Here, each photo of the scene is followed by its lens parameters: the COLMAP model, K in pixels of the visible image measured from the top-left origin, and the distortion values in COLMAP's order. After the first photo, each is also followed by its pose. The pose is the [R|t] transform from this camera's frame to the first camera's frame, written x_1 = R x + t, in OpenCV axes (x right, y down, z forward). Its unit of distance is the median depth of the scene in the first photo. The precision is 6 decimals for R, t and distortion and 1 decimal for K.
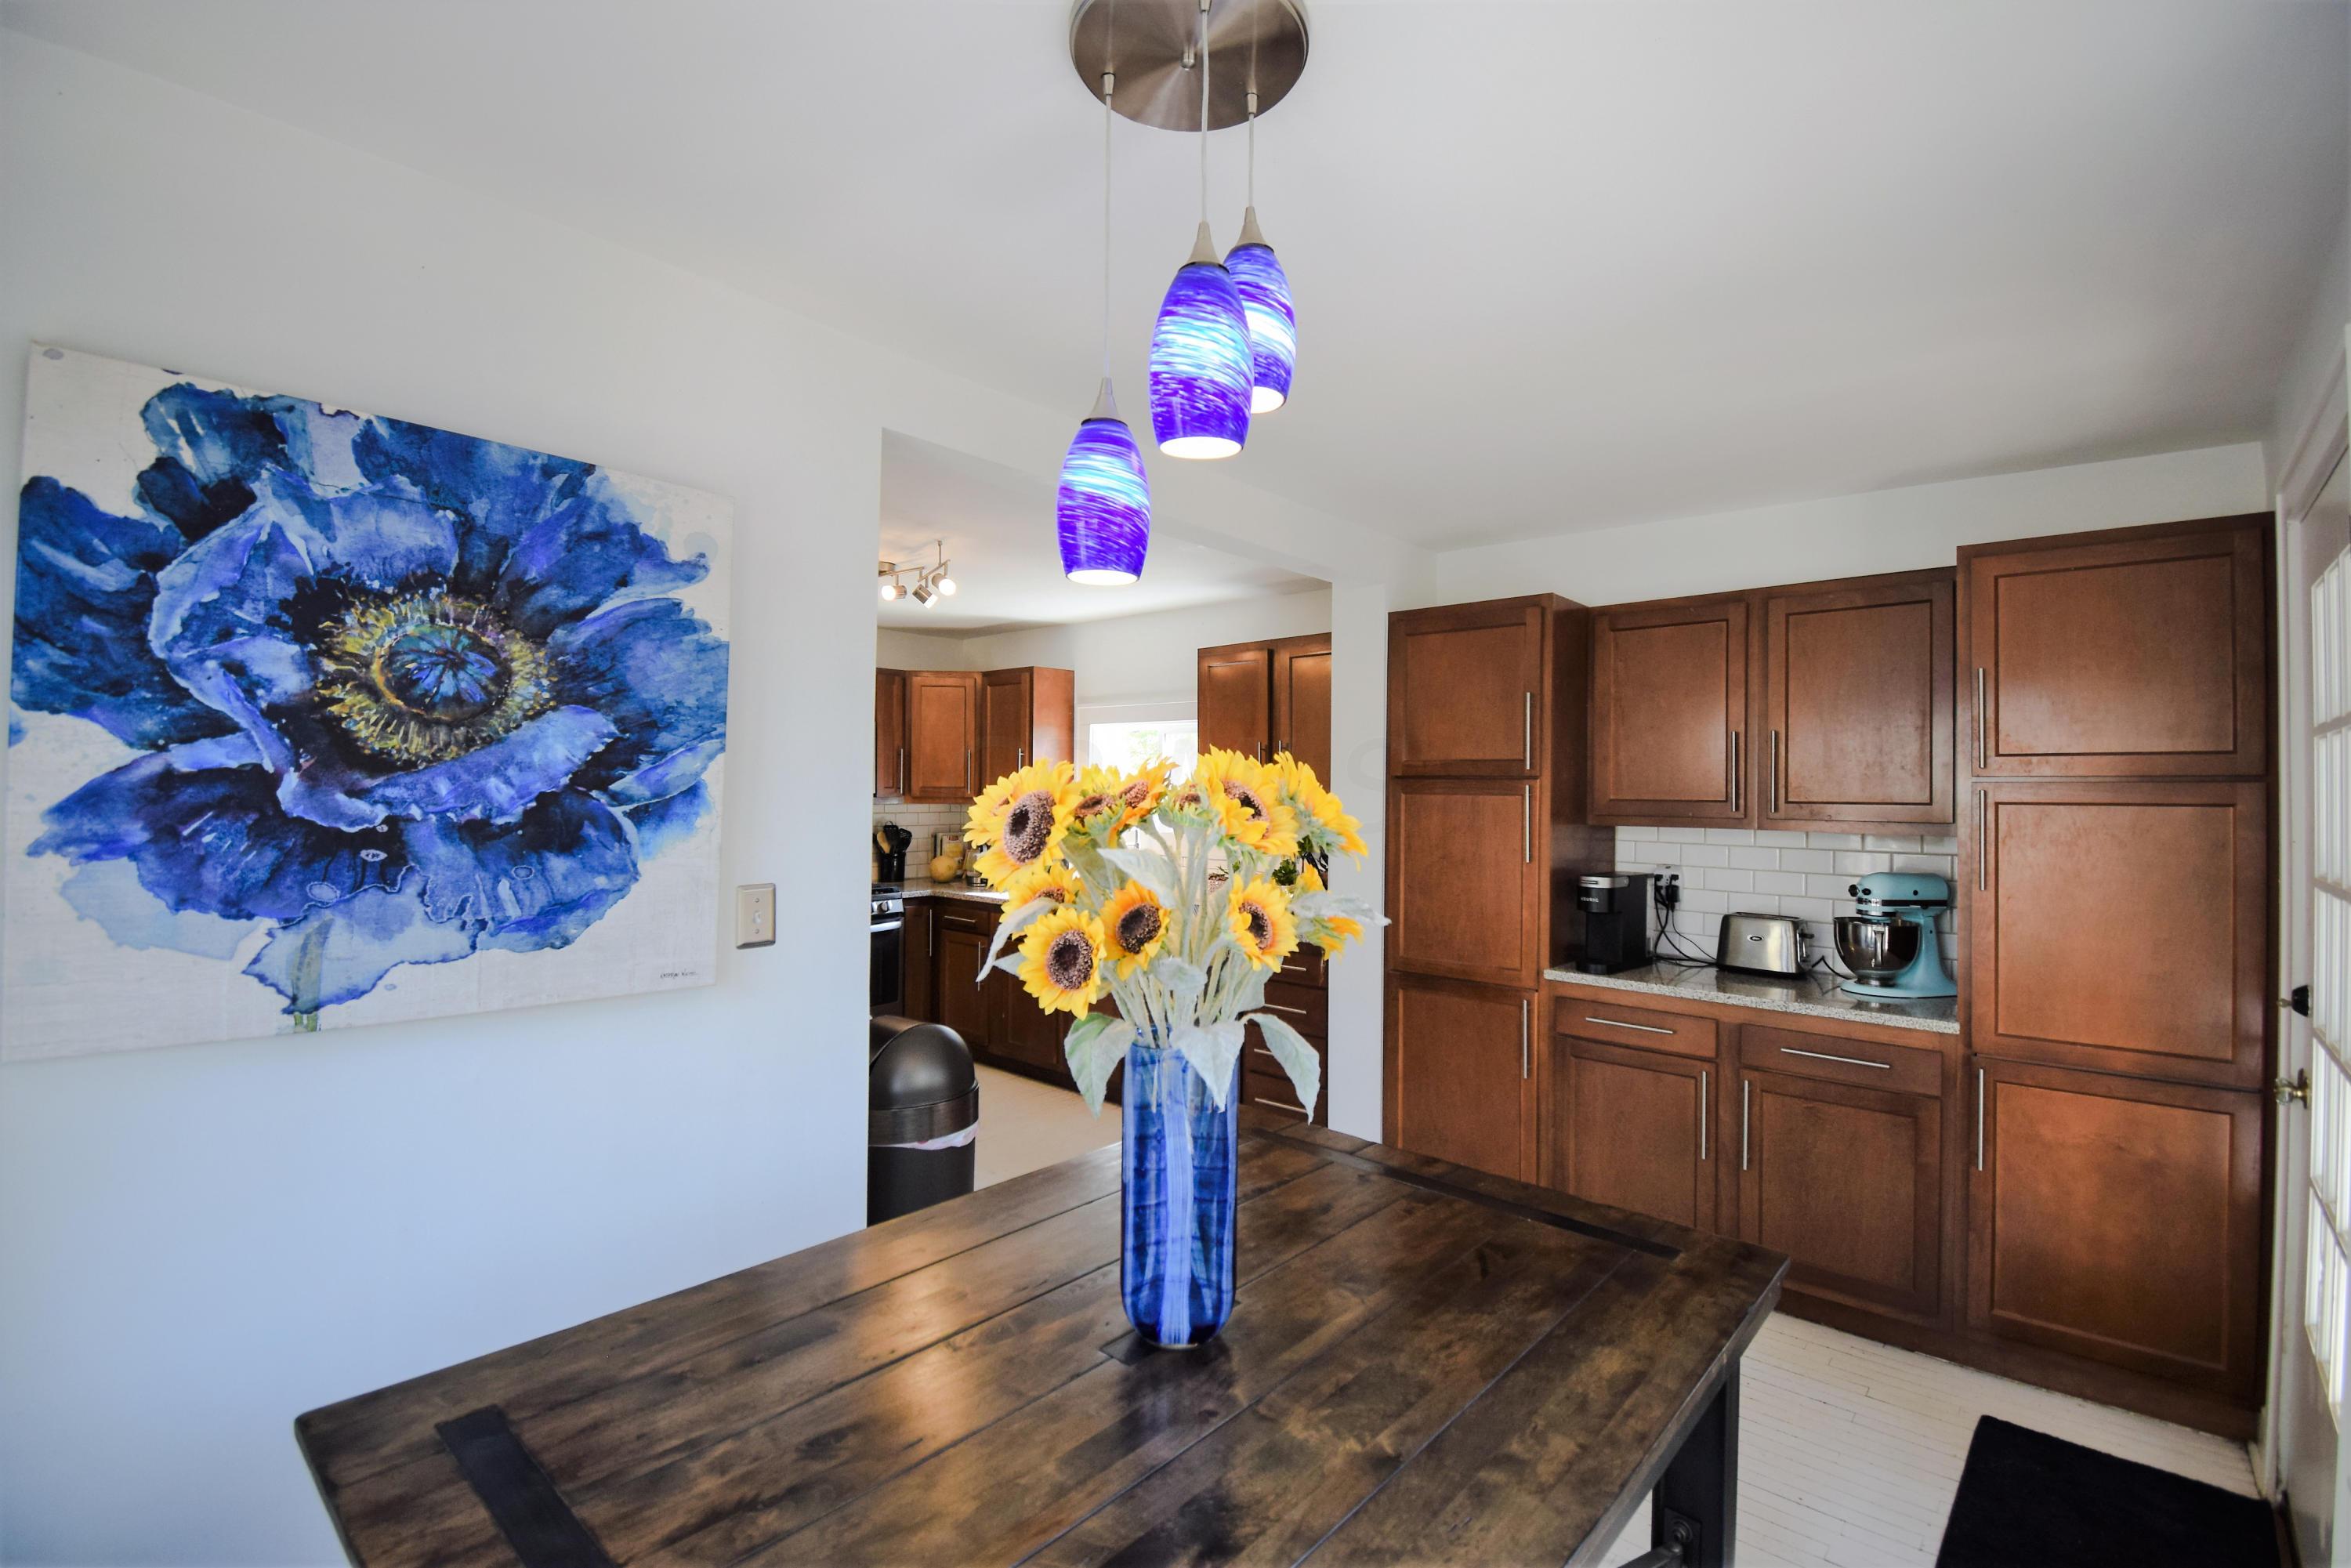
lens RADIAL K [[1038.2, 0, 1175.5], [0, 1038.2, 784.0], [0, 0, 1]] dist [0.019506, -0.026762]
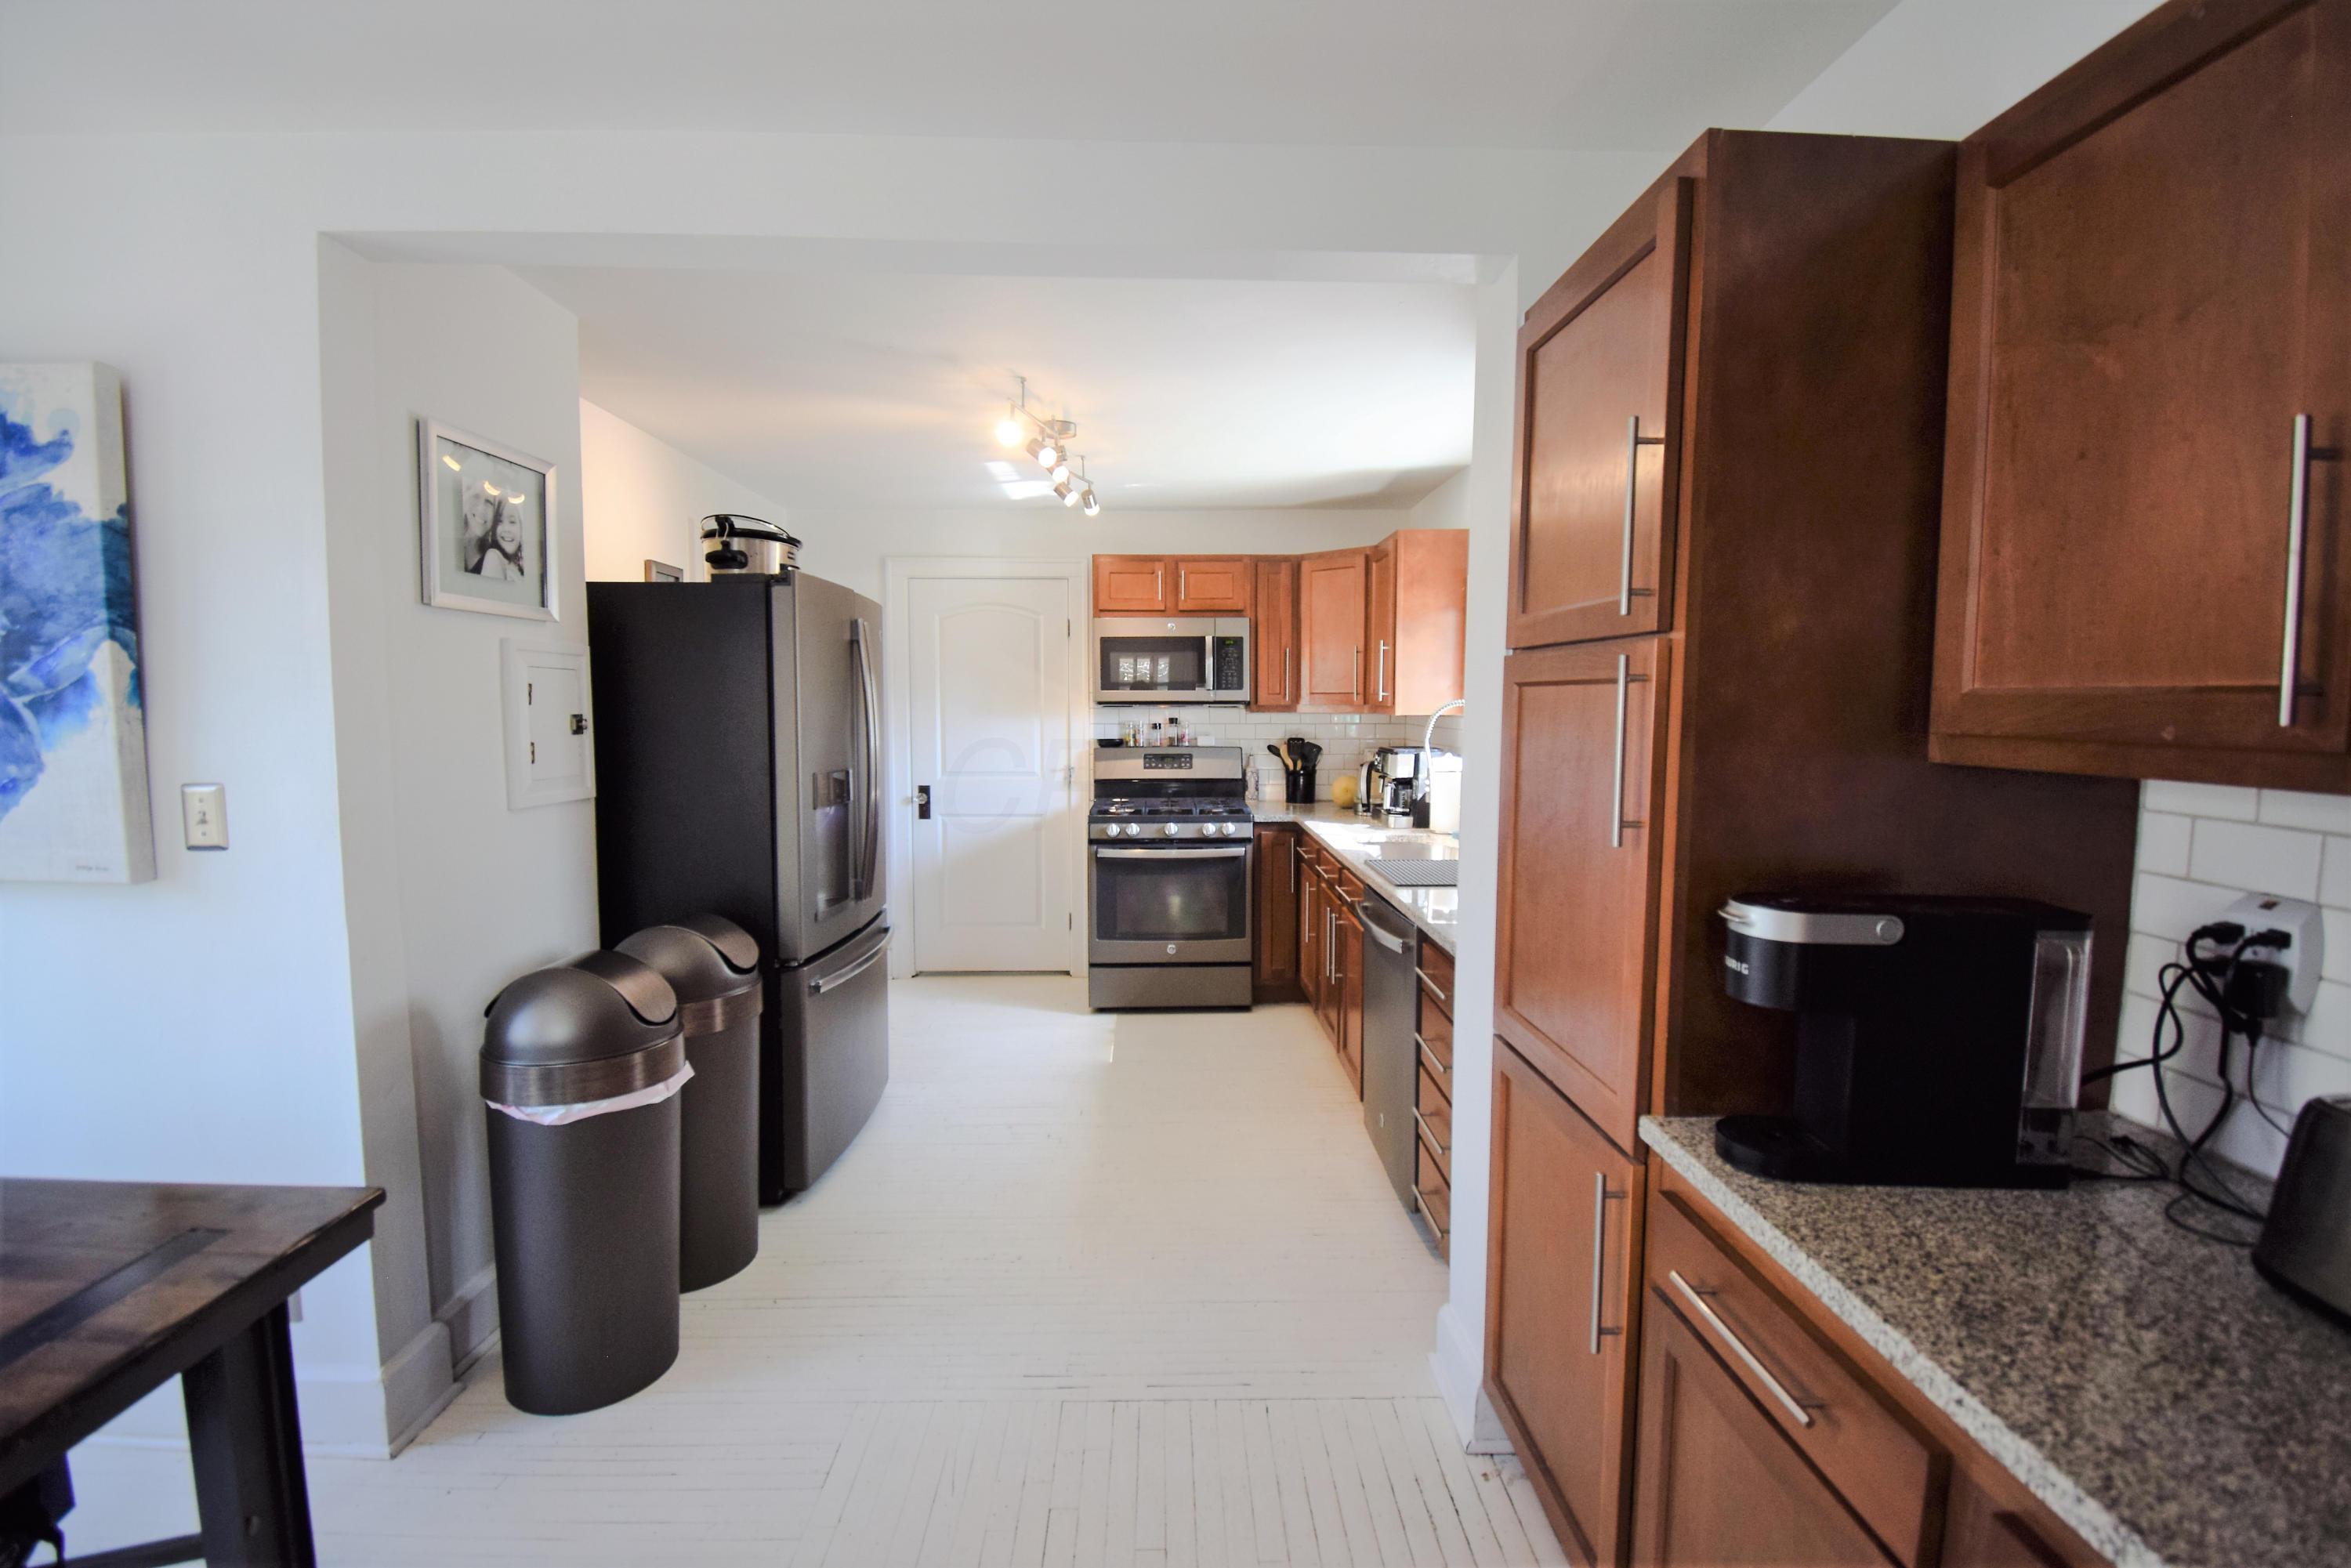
lens RADIAL K [[1038.2, 0, 1175.5], [0, 1038.2, 784.0], [0, 0, 1]] dist [0.019506, -0.026762]
pose [[0.687411, 0.052576, -0.724363, 0.524646], [0.005786, 0.996948, 0.077851, 0.018830], [0.726245, -0.057707, 0.685009, 0.612818]]
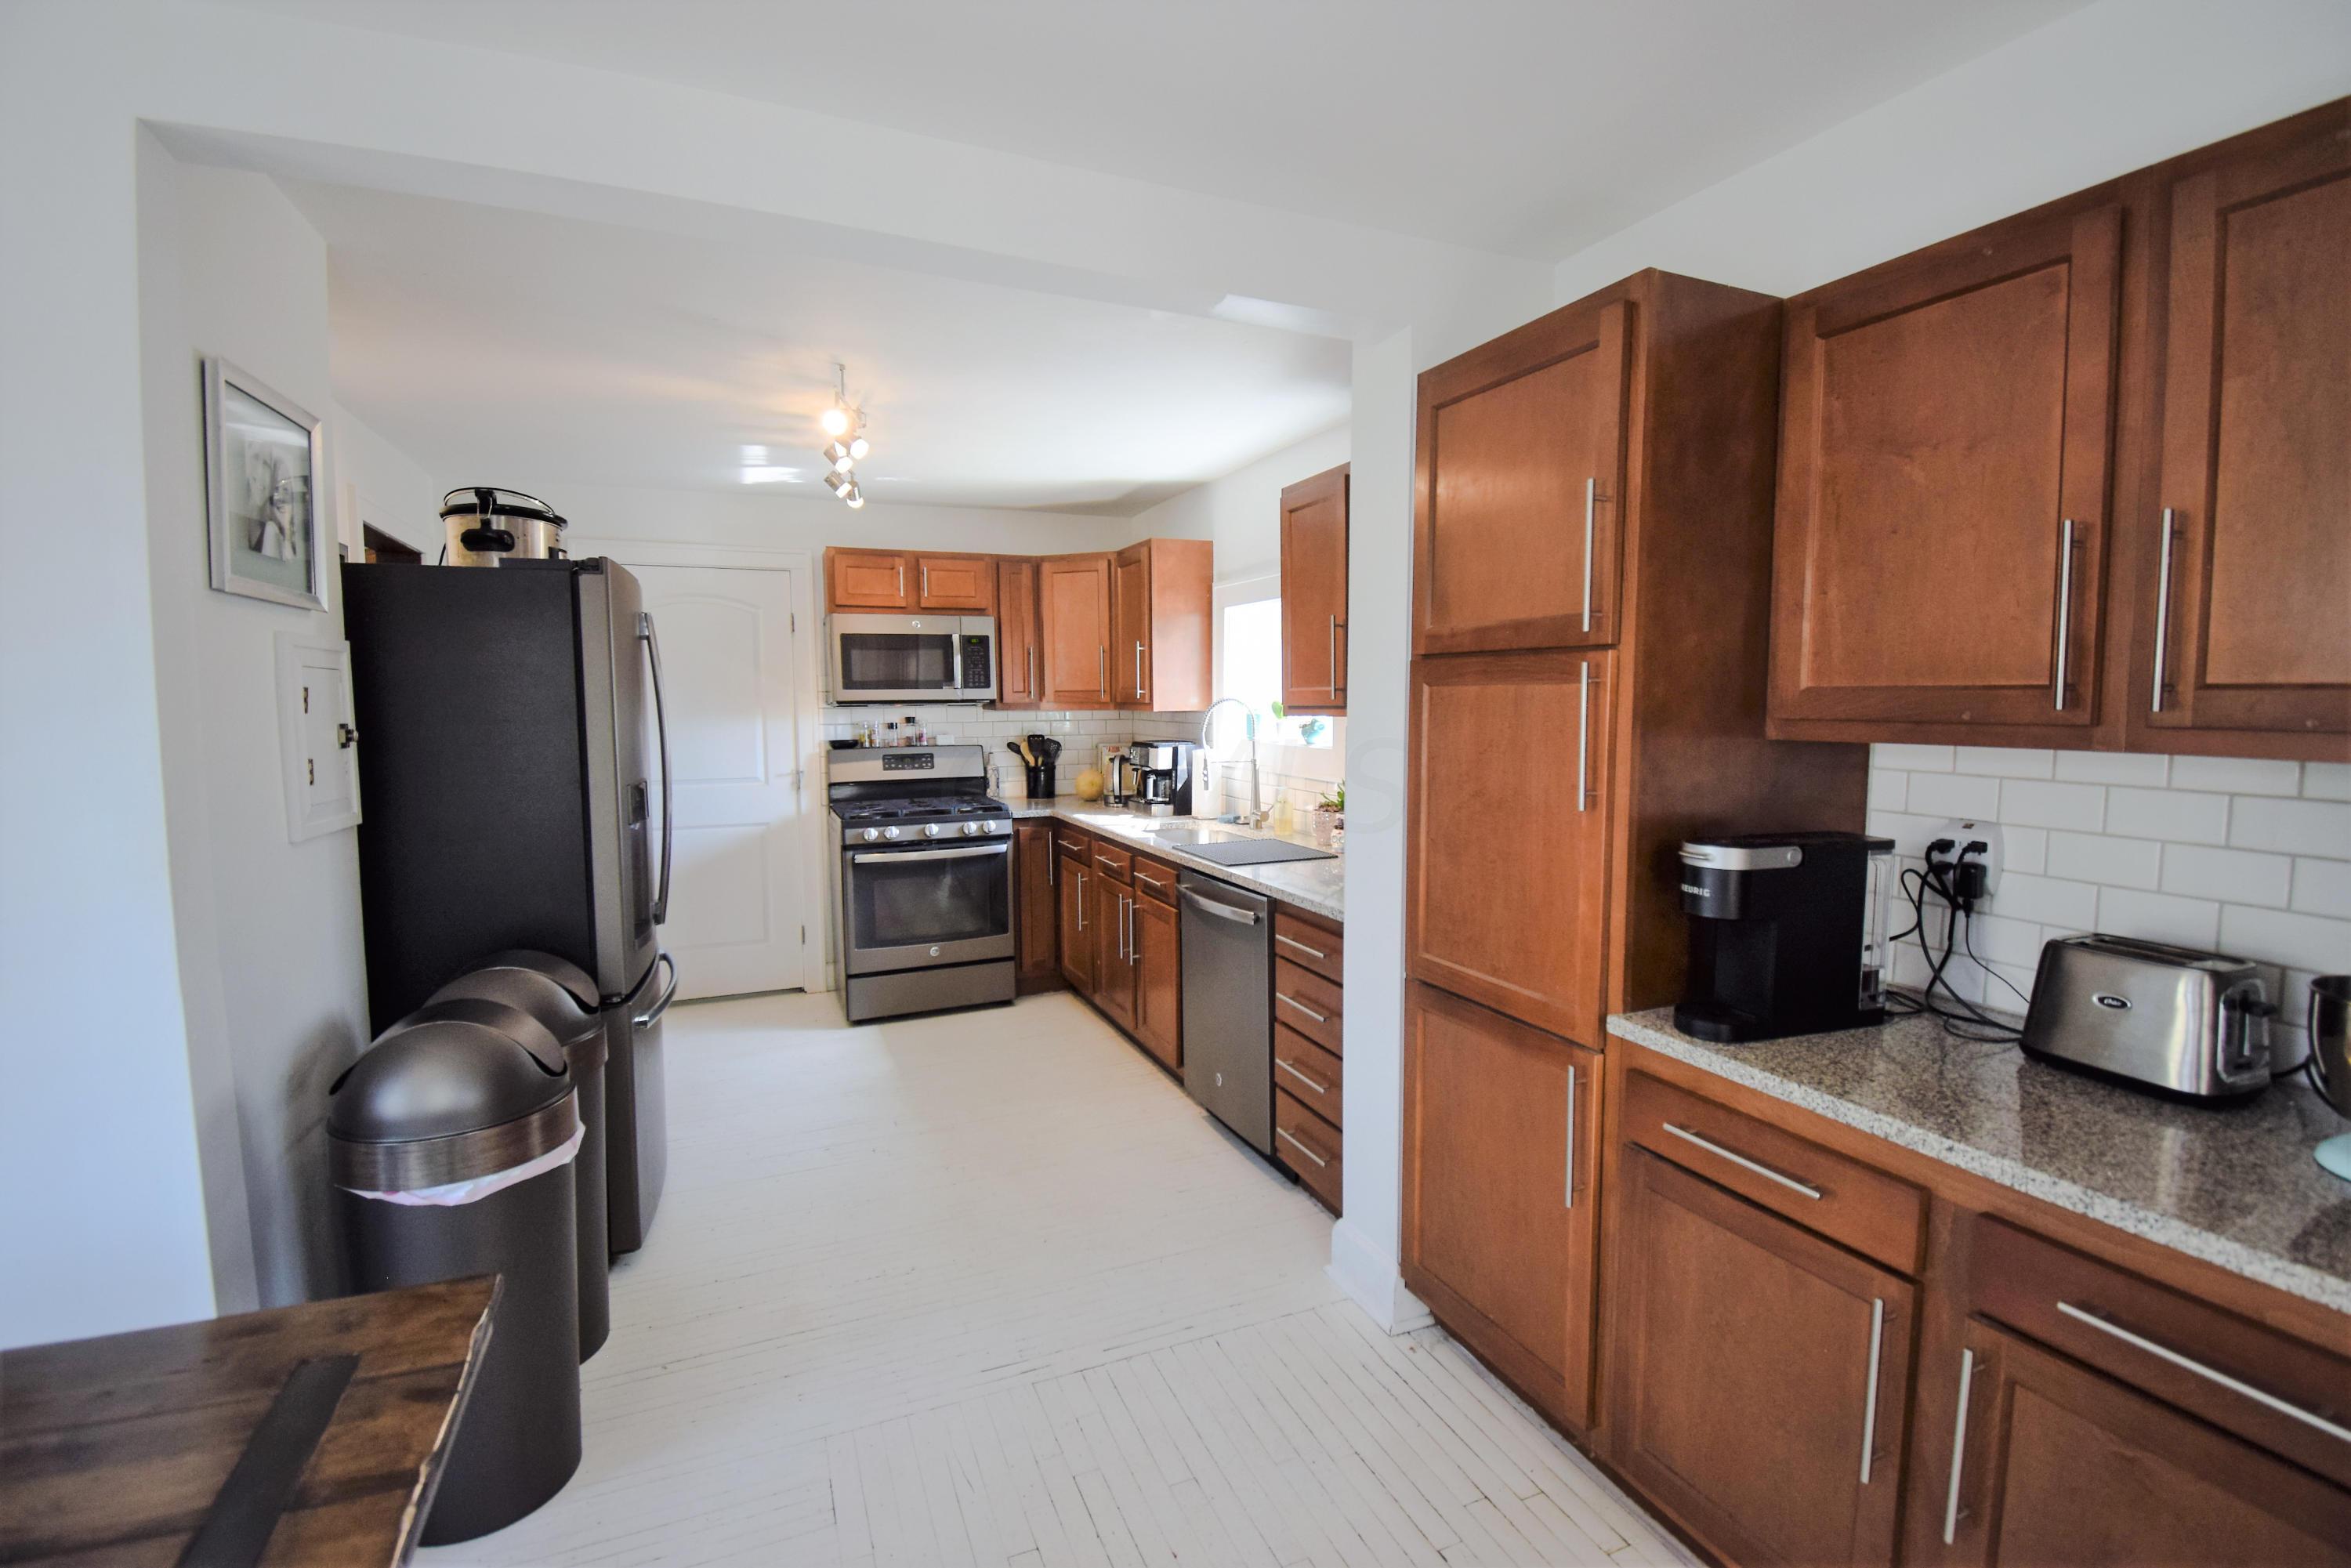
lens RADIAL K [[1038.2, 0, 1175.5], [0, 1038.2, 784.0], [0, 0, 1]] dist [0.019506, -0.026762]
pose [[0.907487, 0.022592, -0.419473, 0.380421], [0.014439, 0.996285, 0.084893, 0.014950], [0.419833, -0.083096, 0.903790, 0.452507]]
